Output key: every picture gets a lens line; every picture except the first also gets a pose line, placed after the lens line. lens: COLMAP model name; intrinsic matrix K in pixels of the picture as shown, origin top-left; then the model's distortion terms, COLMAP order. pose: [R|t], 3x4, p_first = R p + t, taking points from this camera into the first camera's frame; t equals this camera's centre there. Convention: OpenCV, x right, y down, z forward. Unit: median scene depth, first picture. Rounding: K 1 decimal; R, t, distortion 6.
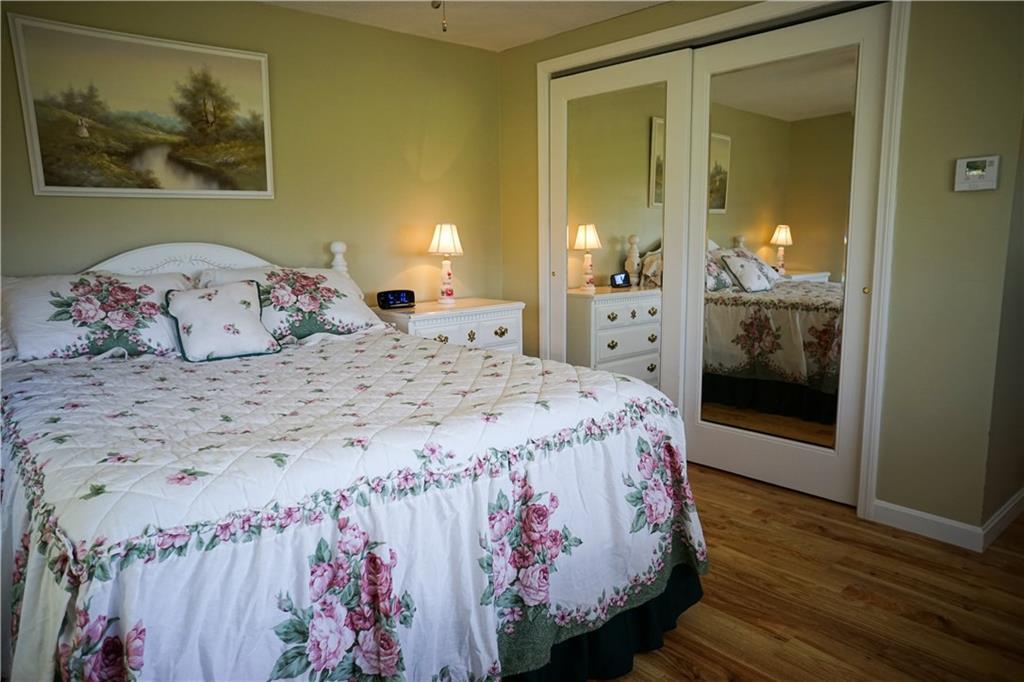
lens RADIAL K [[688.6, 0, 505.8], [0, 688.6, 339.0], [0, 0, 1]] dist [-0.075332, 0.089185]
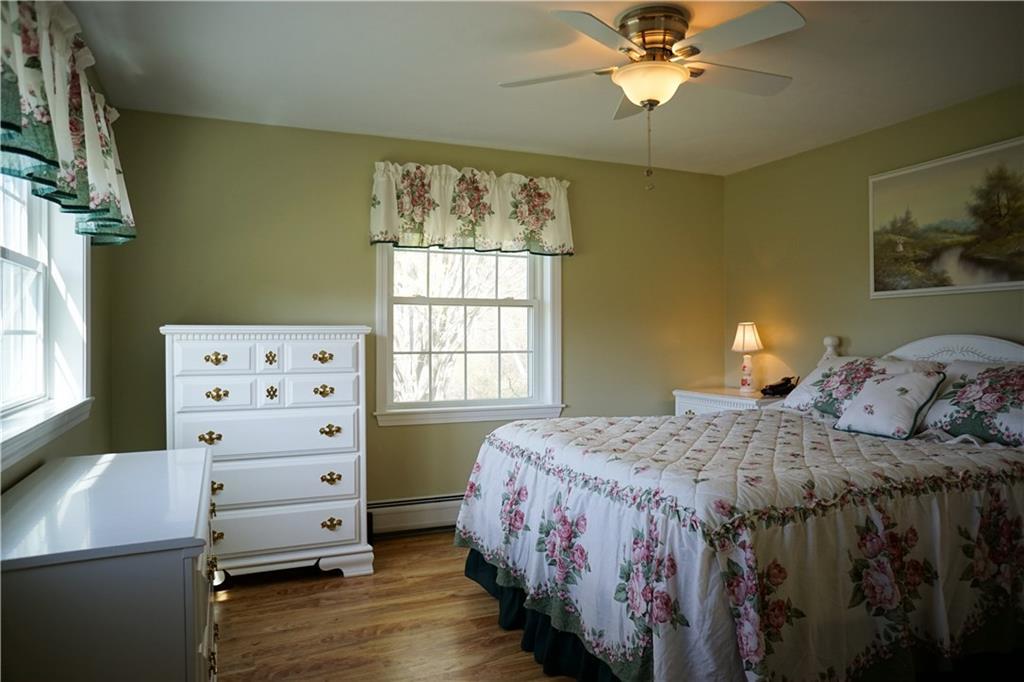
lens RADIAL K [[688.6, 0, 505.8], [0, 688.6, 339.0], [0, 0, 1]] dist [-0.075332, 0.089185]
pose [[-0.314724, 0.015228, -0.949061, 0.780871], [-0.139292, 0.988305, 0.062049, -0.104961], [0.938907, 0.151725, -0.308922, 0.683447]]
